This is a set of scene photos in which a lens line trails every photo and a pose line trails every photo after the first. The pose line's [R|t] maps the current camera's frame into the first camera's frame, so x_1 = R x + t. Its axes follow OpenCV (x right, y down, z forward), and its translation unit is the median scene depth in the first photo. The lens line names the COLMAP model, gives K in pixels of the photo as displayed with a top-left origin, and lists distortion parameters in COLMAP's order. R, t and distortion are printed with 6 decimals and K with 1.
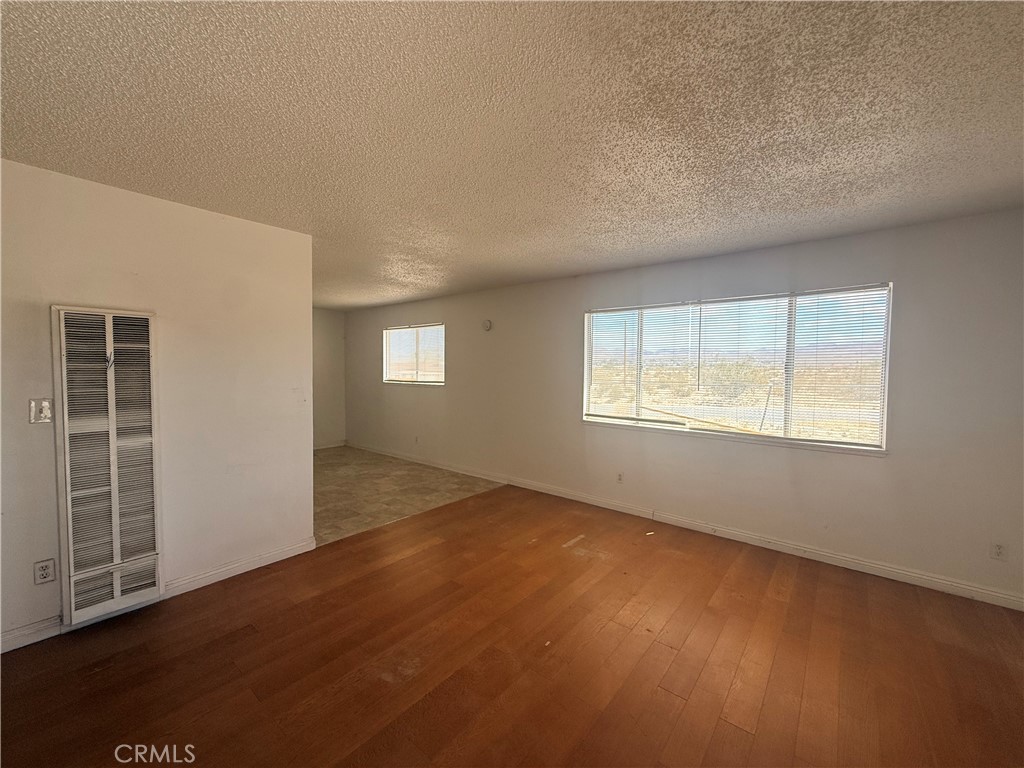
lens RADIAL K [[407.9, 0, 509.4], [0, 407.9, 389.0], [0, 0, 1]] dist [-0.002309, 0.001471]
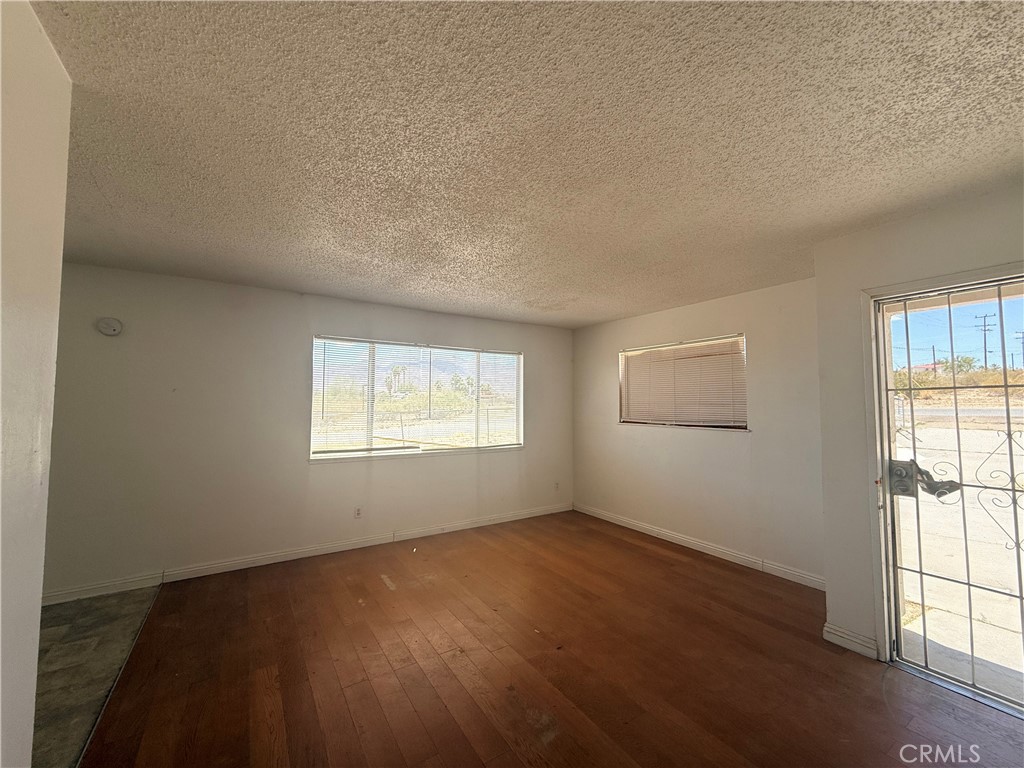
lens RADIAL K [[407.9, 0, 511.3], [0, 407.9, 384.0], [0, 0, 1]] dist [-0.002309, 0.001471]
pose [[0.304477, 0.040953, 0.951639, -0.619447], [0.051748, 0.996889, -0.059457, -0.011011], [-0.951113, 0.067348, 0.301411, 0.384709]]
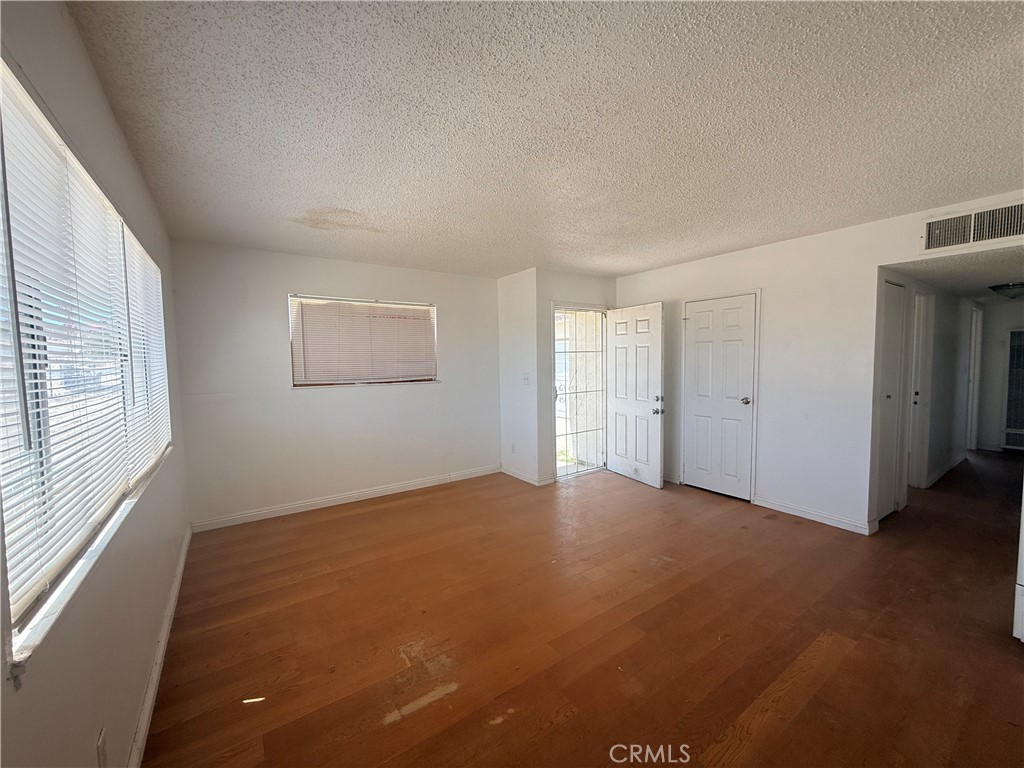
lens RADIAL K [[407.9, 0, 514.2], [0, 407.9, 380.1], [0, 0, 1]] dist [-0.002309, 0.001471]
pose [[-0.960573, -0.011606, 0.277787, -0.078390], [0.019155, 0.993992, 0.107765, -0.065297], [-0.277369, 0.108837, -0.954579, 1.297226]]
